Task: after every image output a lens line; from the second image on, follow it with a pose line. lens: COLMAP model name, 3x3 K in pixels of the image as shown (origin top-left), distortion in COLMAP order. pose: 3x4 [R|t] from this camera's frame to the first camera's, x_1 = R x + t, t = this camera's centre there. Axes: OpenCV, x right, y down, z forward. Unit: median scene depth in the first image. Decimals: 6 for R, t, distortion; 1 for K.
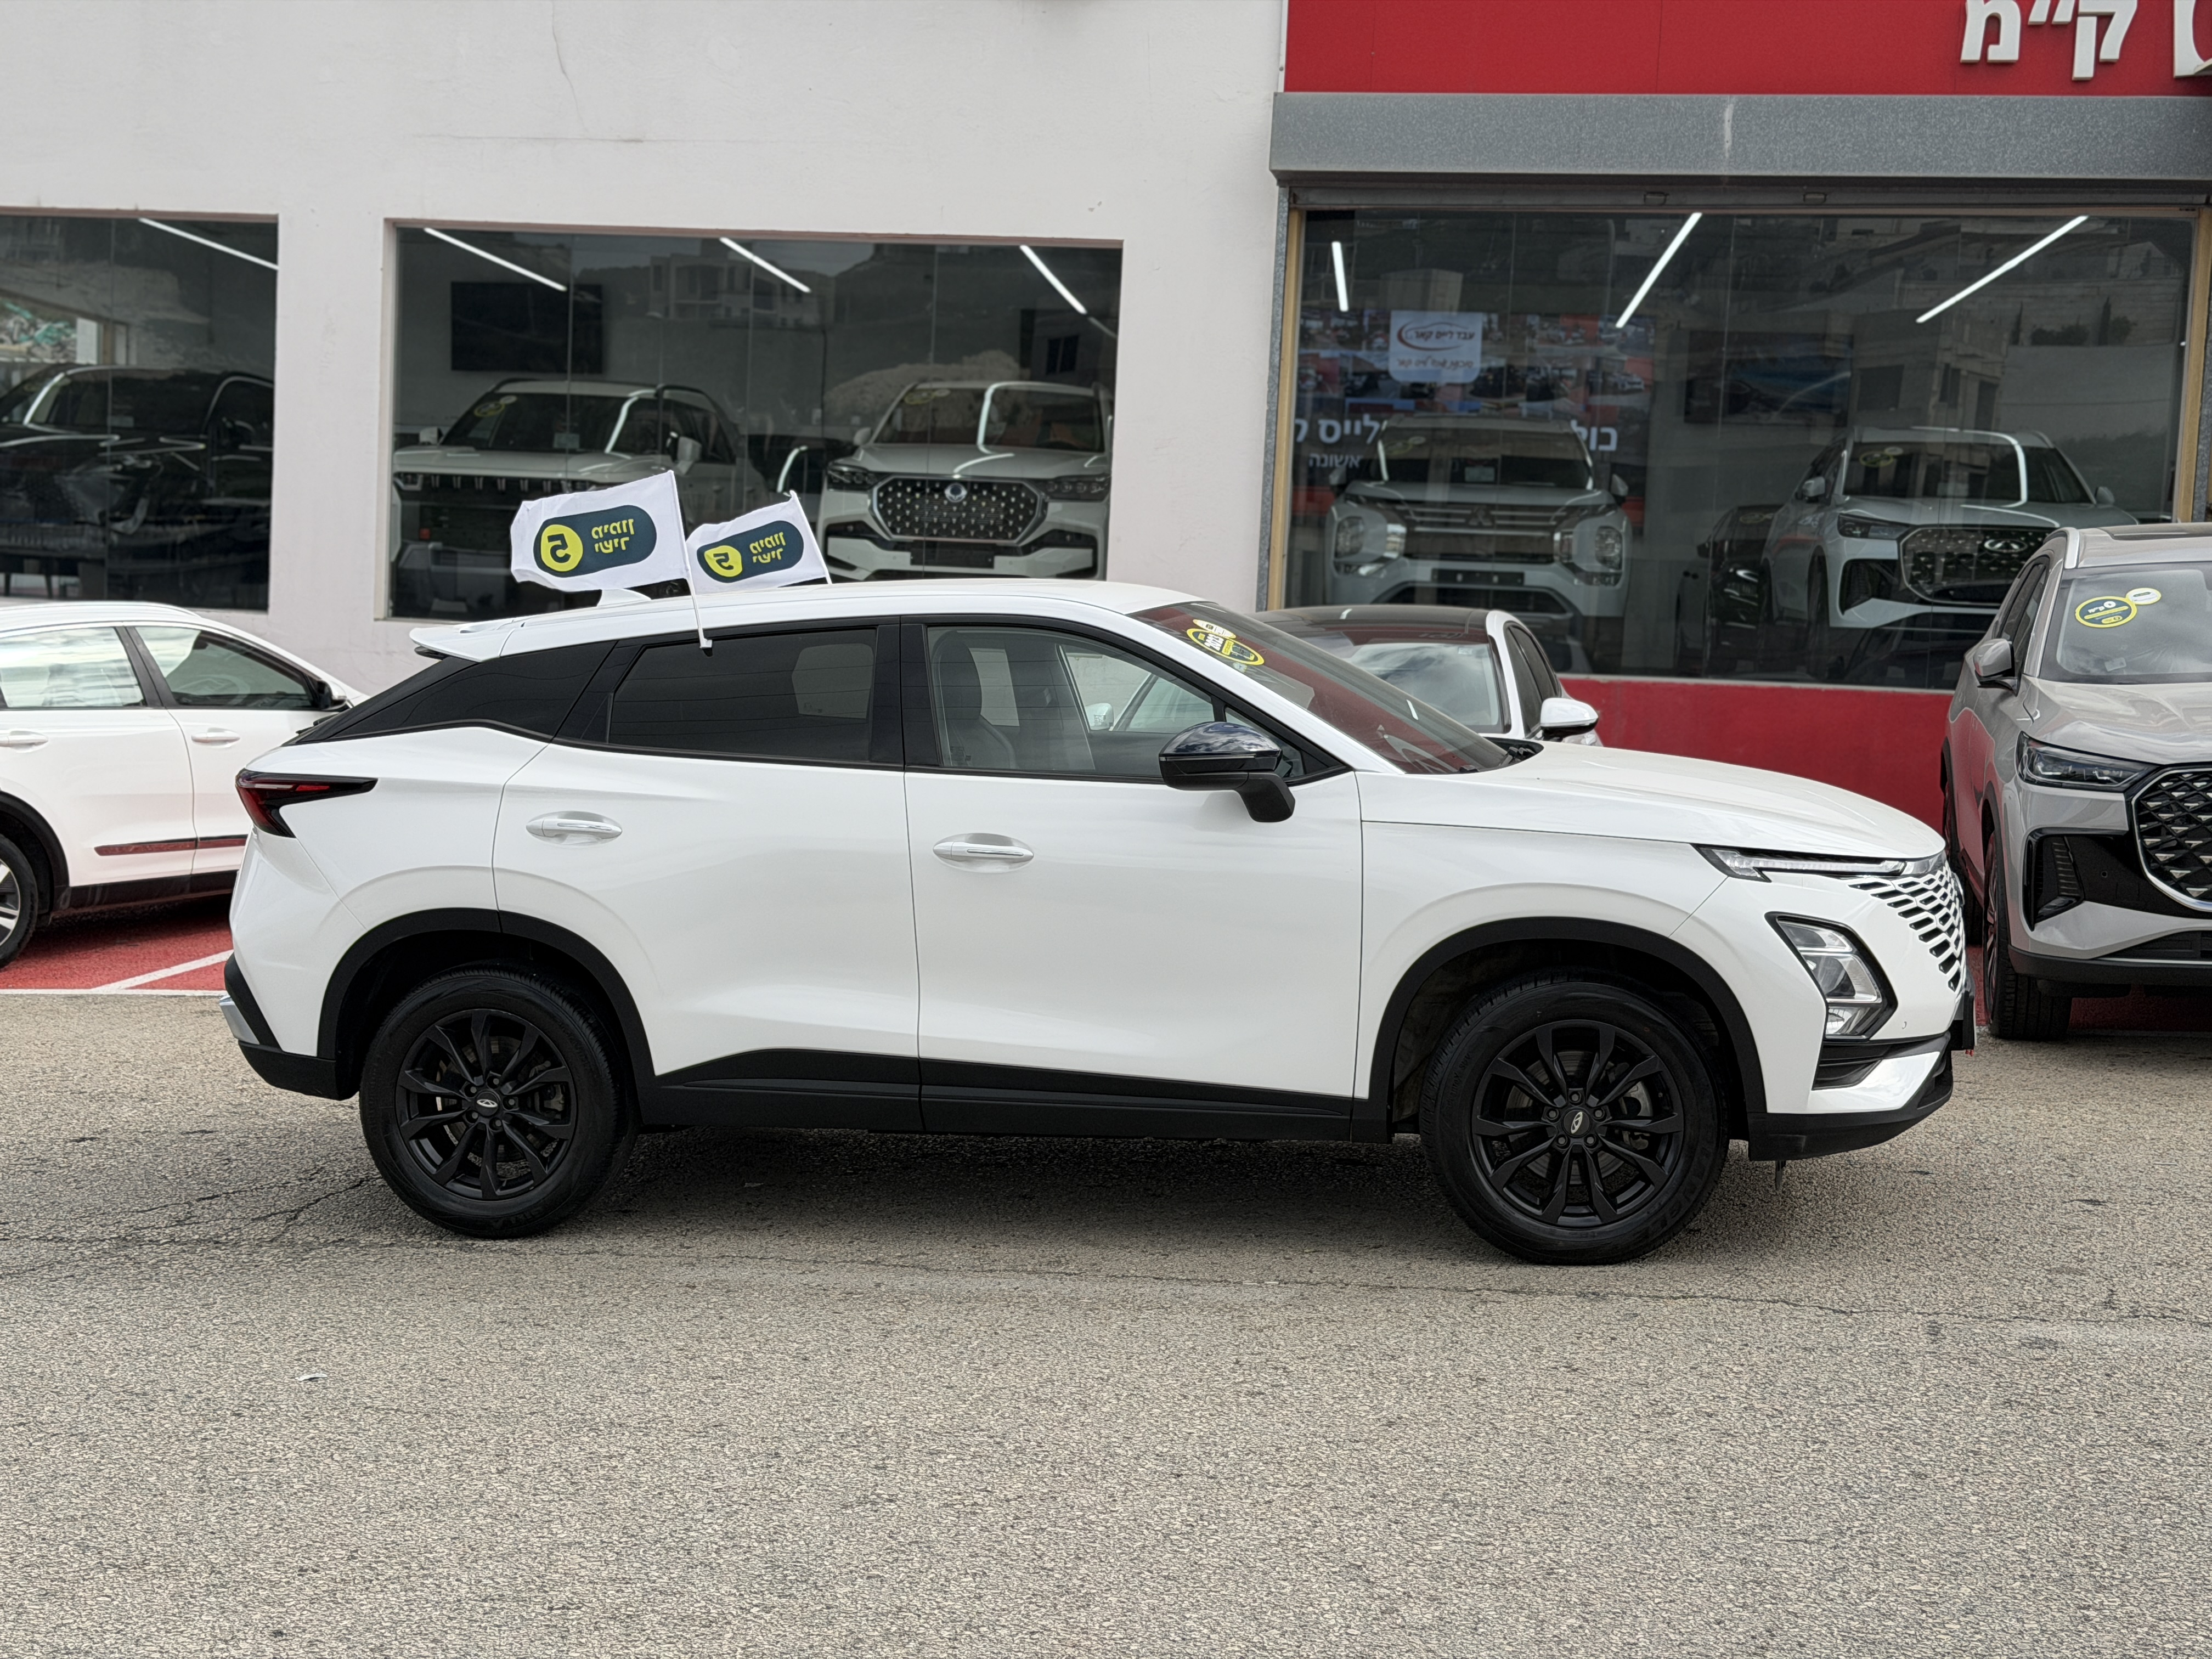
lens RADIAL K [[3020.9, 0, 1106.0], [0, 3020.9, 829.5], [0, 0, 1]] dist [0.100398, -0.014040]
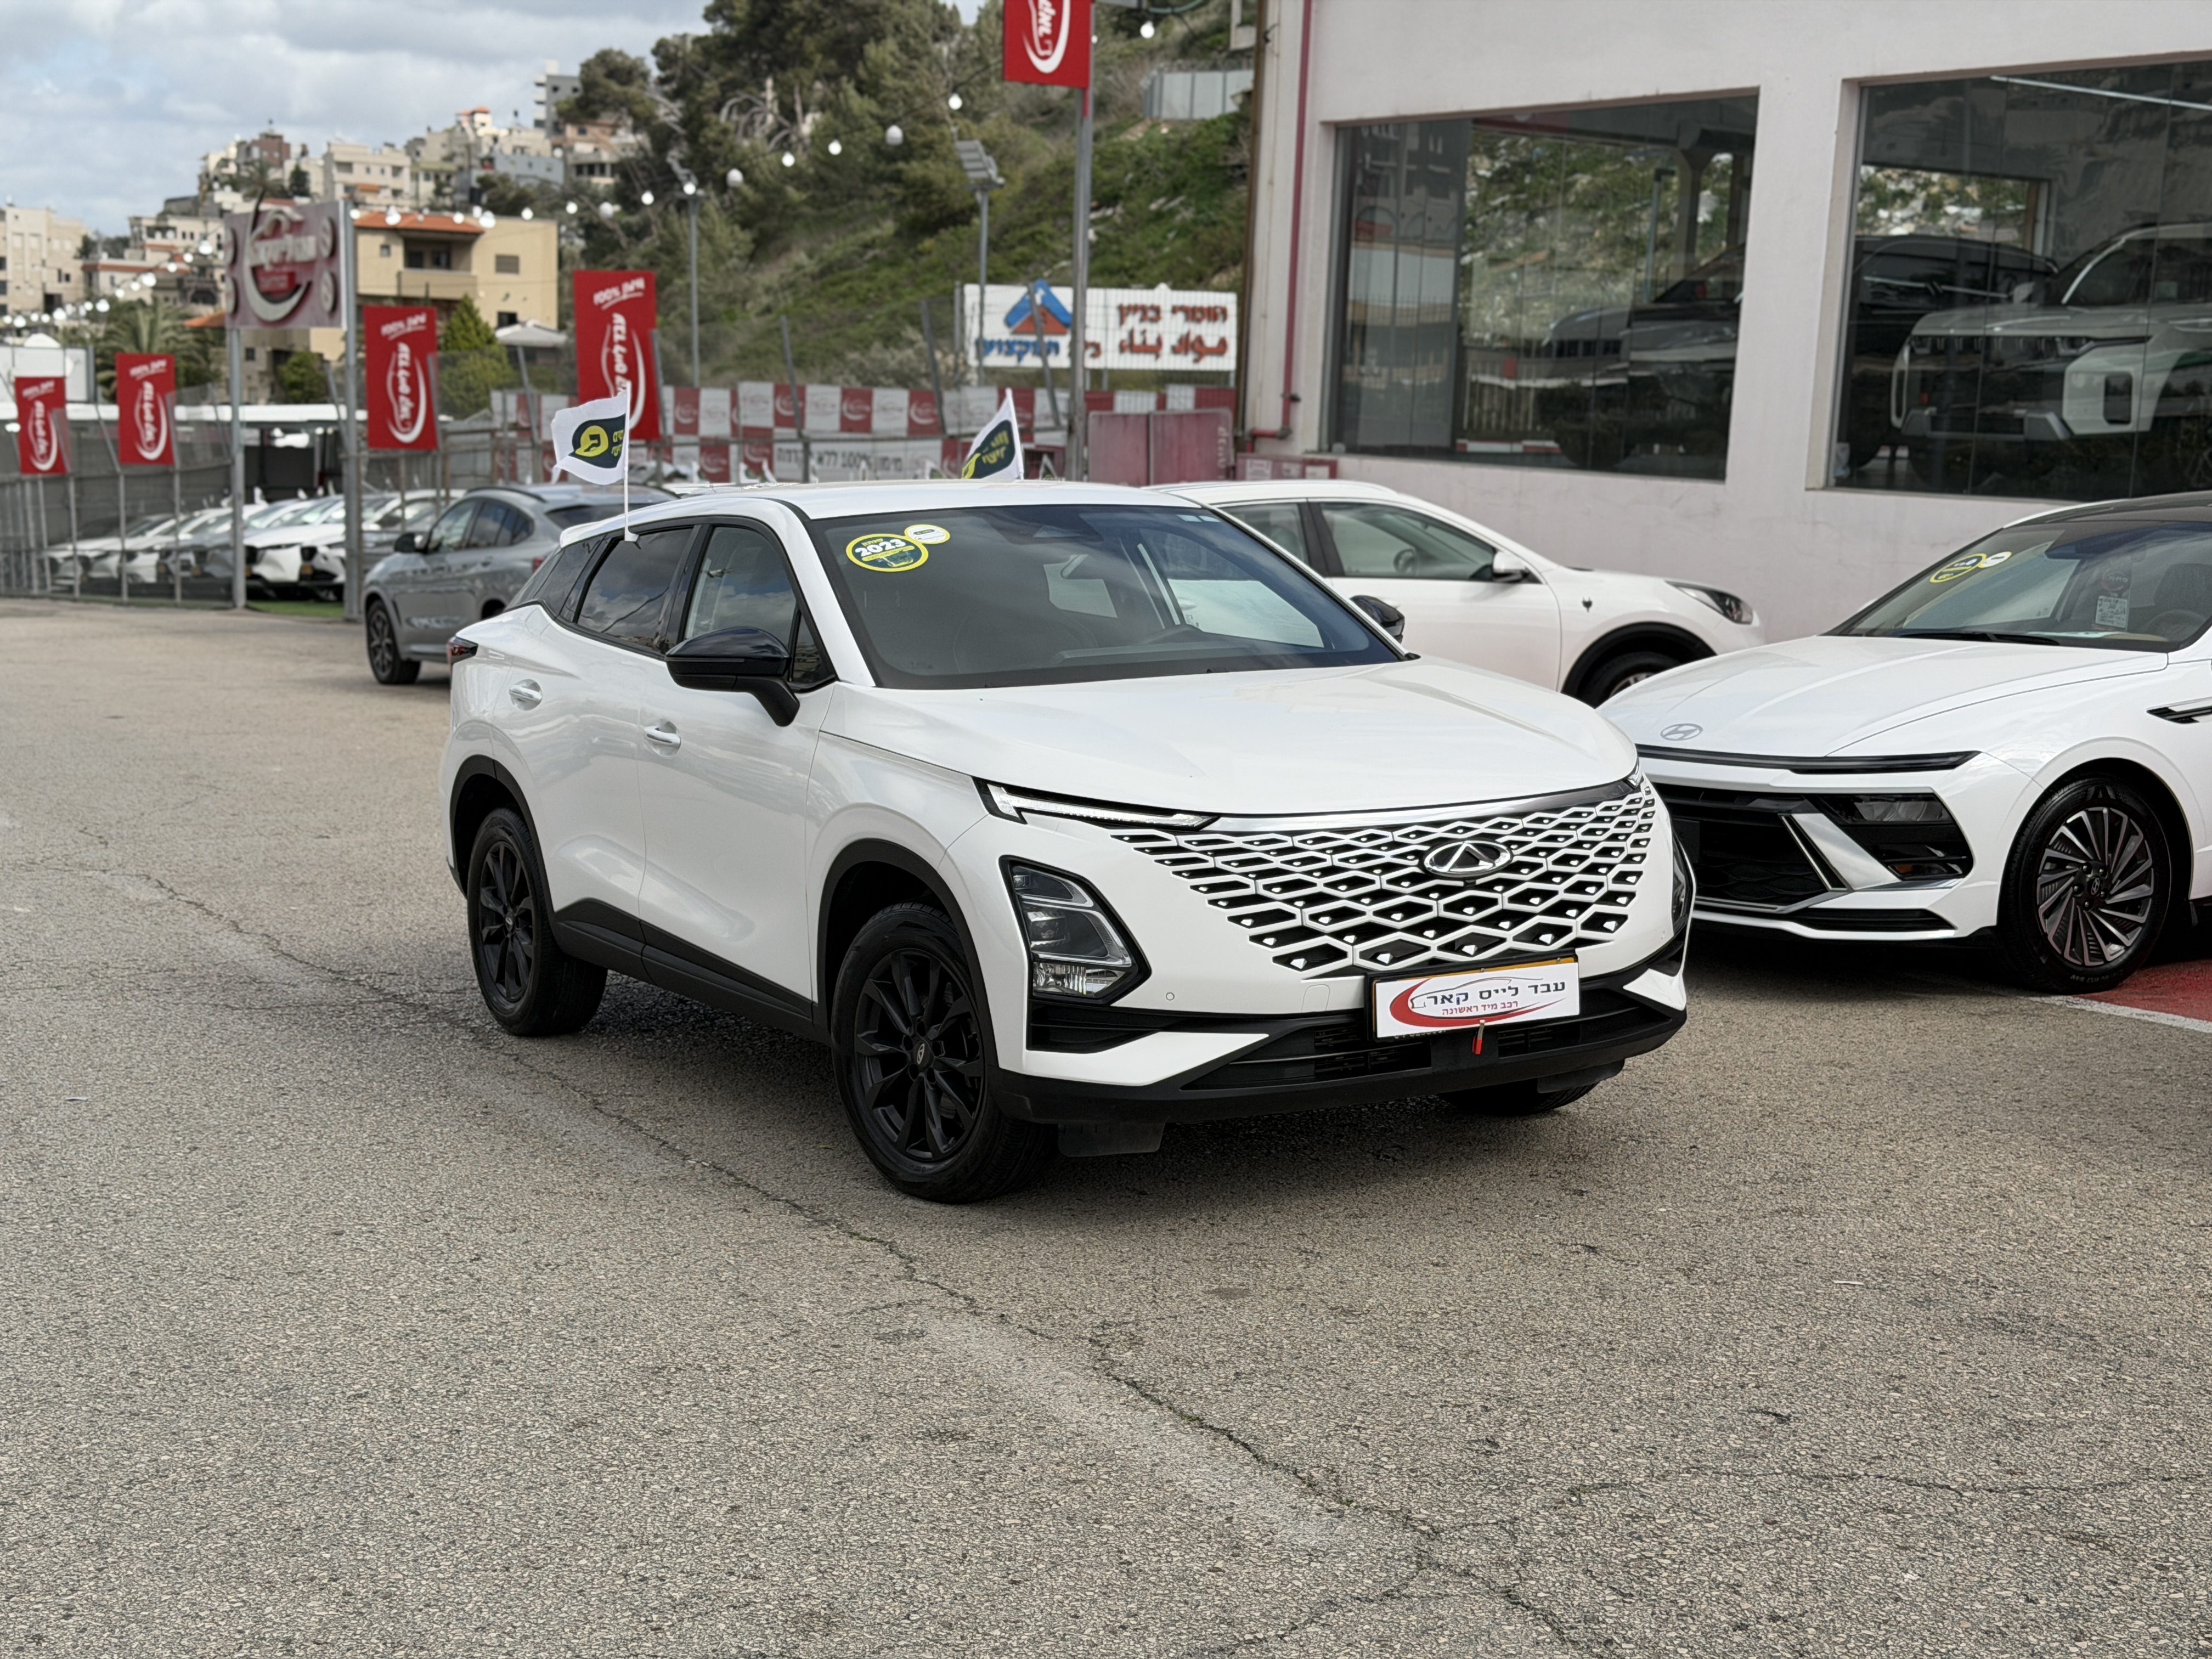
lens RADIAL K [[3047.4, 0, 1133.2], [0, 3047.4, 833.4], [0, 0, 1]] dist [0.174661, -0.335505]
pose [[0.688958, 0.089510, -0.719253, 0.848525], [-0.052748, 0.995906, 0.073413, -0.046695], [0.722880, -0.012639, 0.690858, 0.345486]]
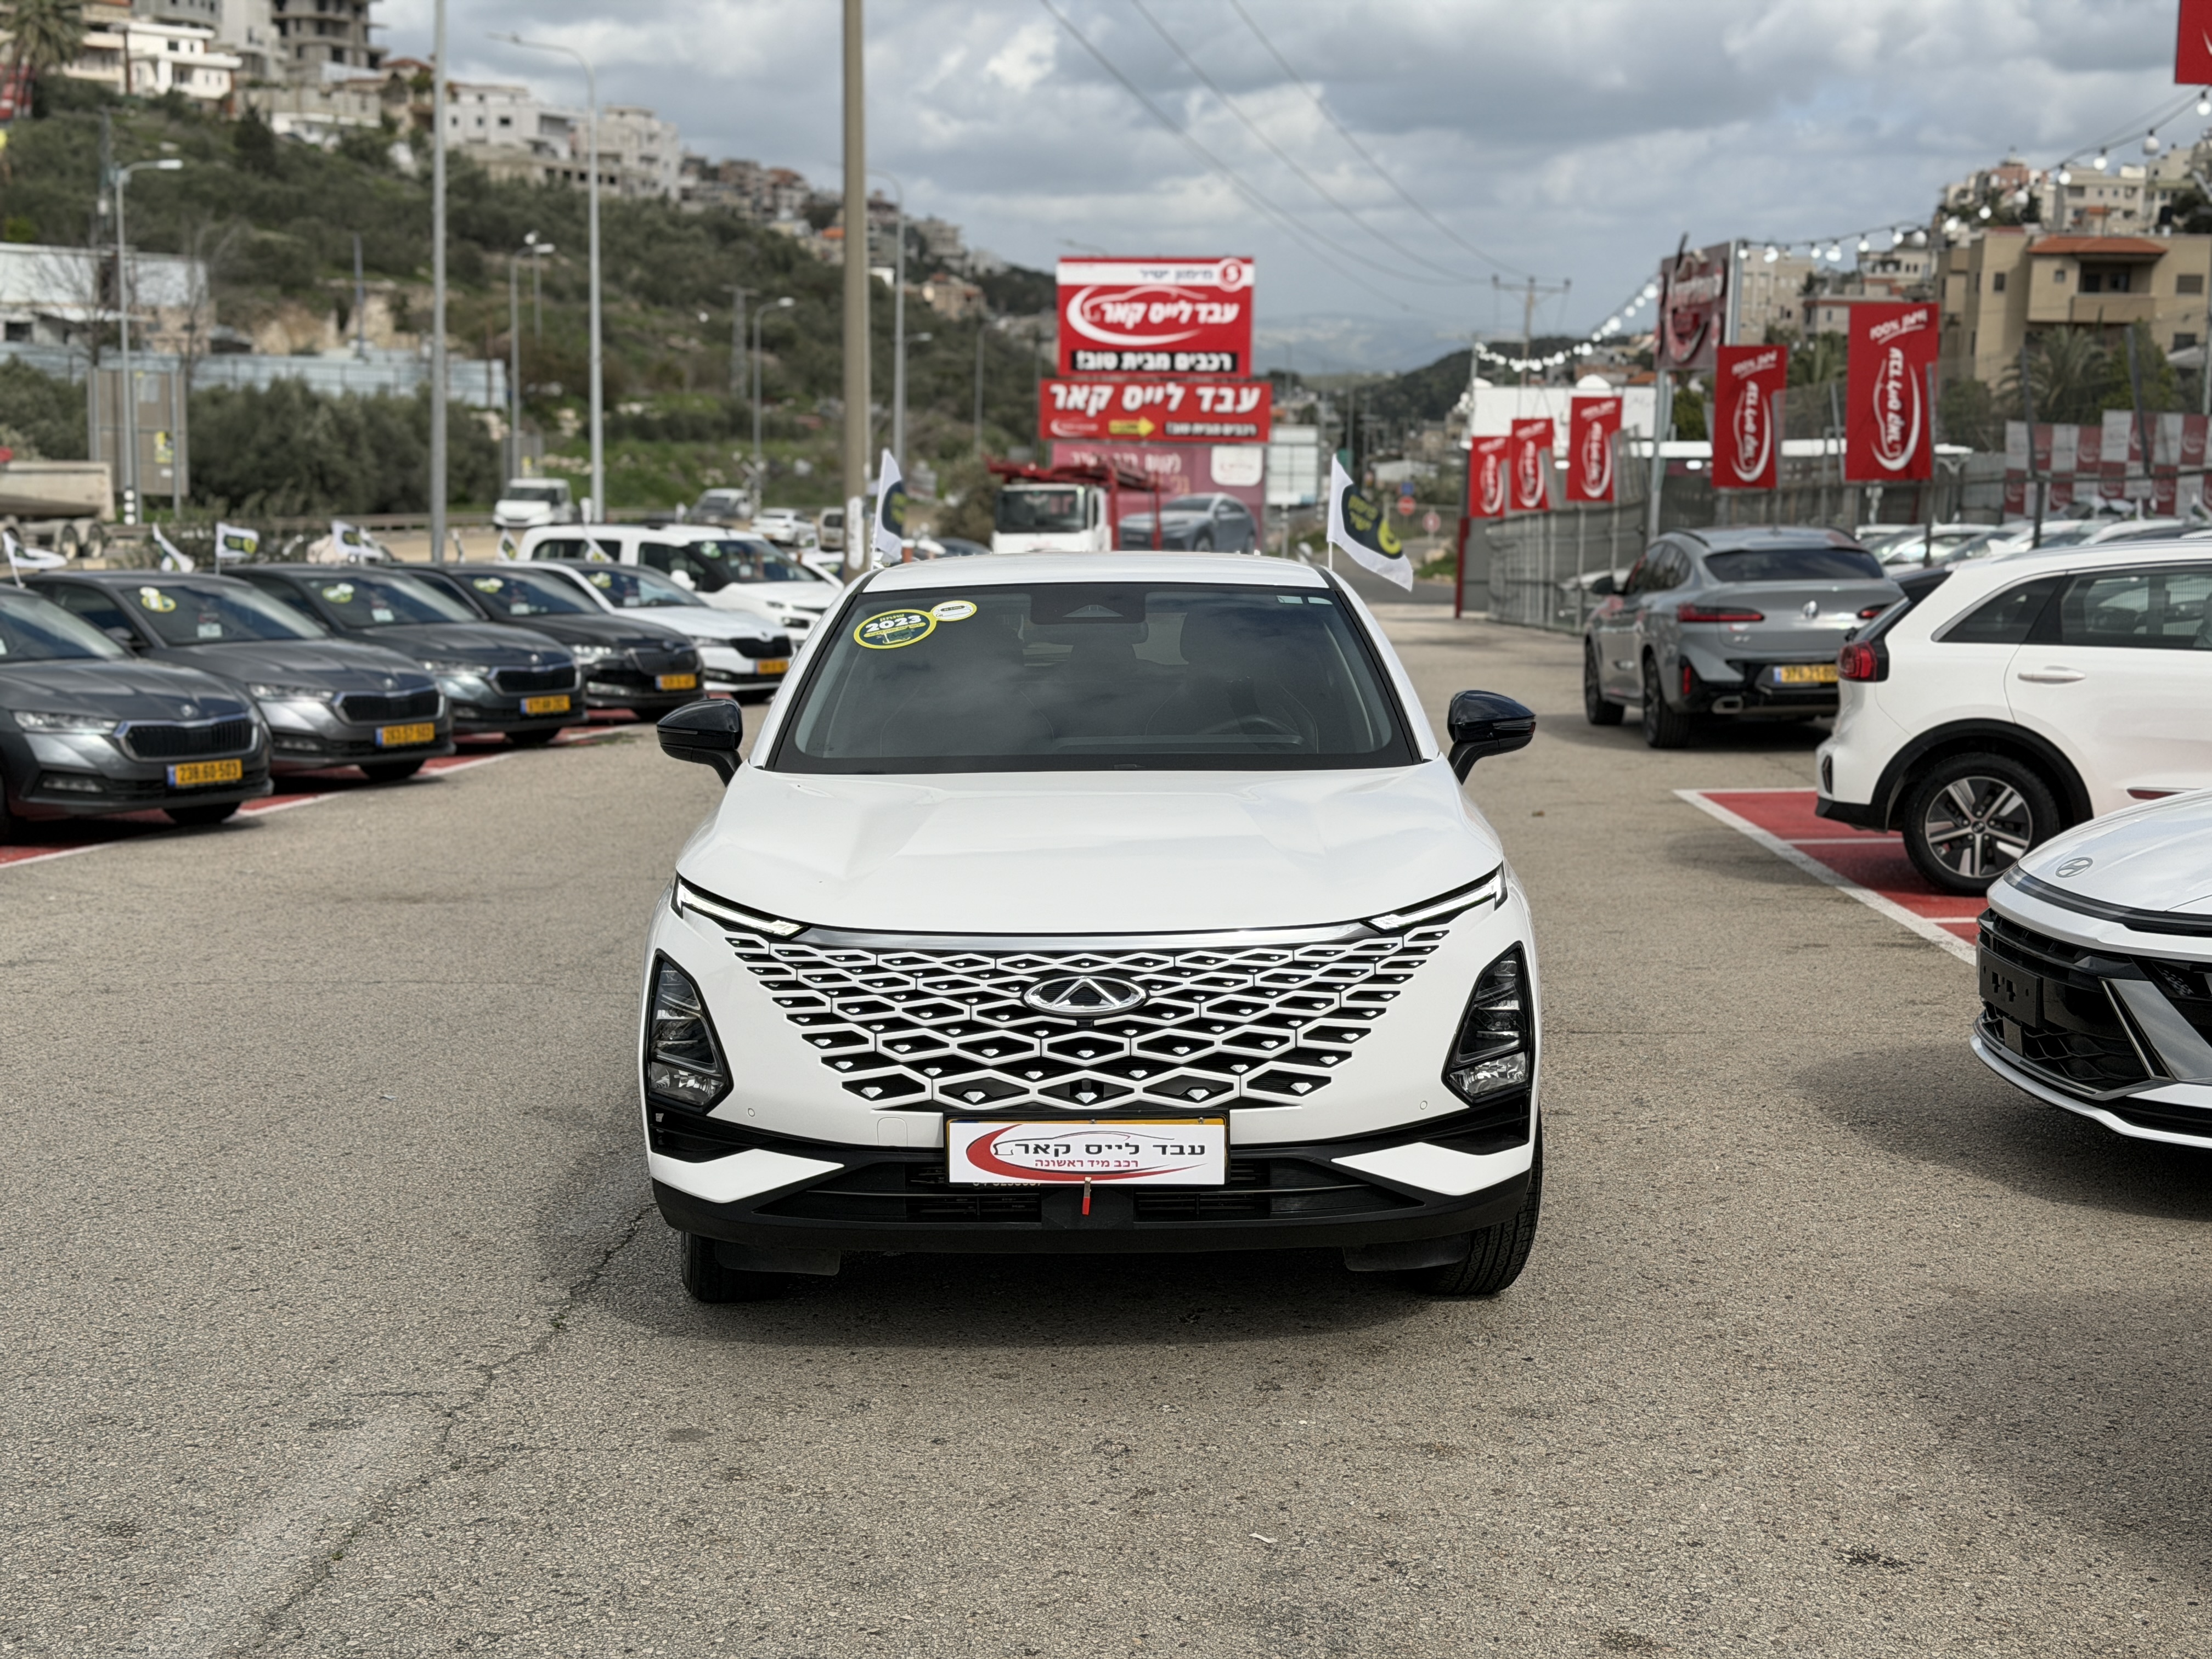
lens RADIAL K [[3047.4, 0, 1133.2], [0, 3047.4, 833.4], [0, 0, 1]] dist [0.174661, -0.335505]
pose [[0.214865, 0.115100, -0.969838, 1.044476], [-0.076890, 0.991942, 0.100689, -0.101676], [0.973612, 0.052937, 0.221984, 0.855796]]
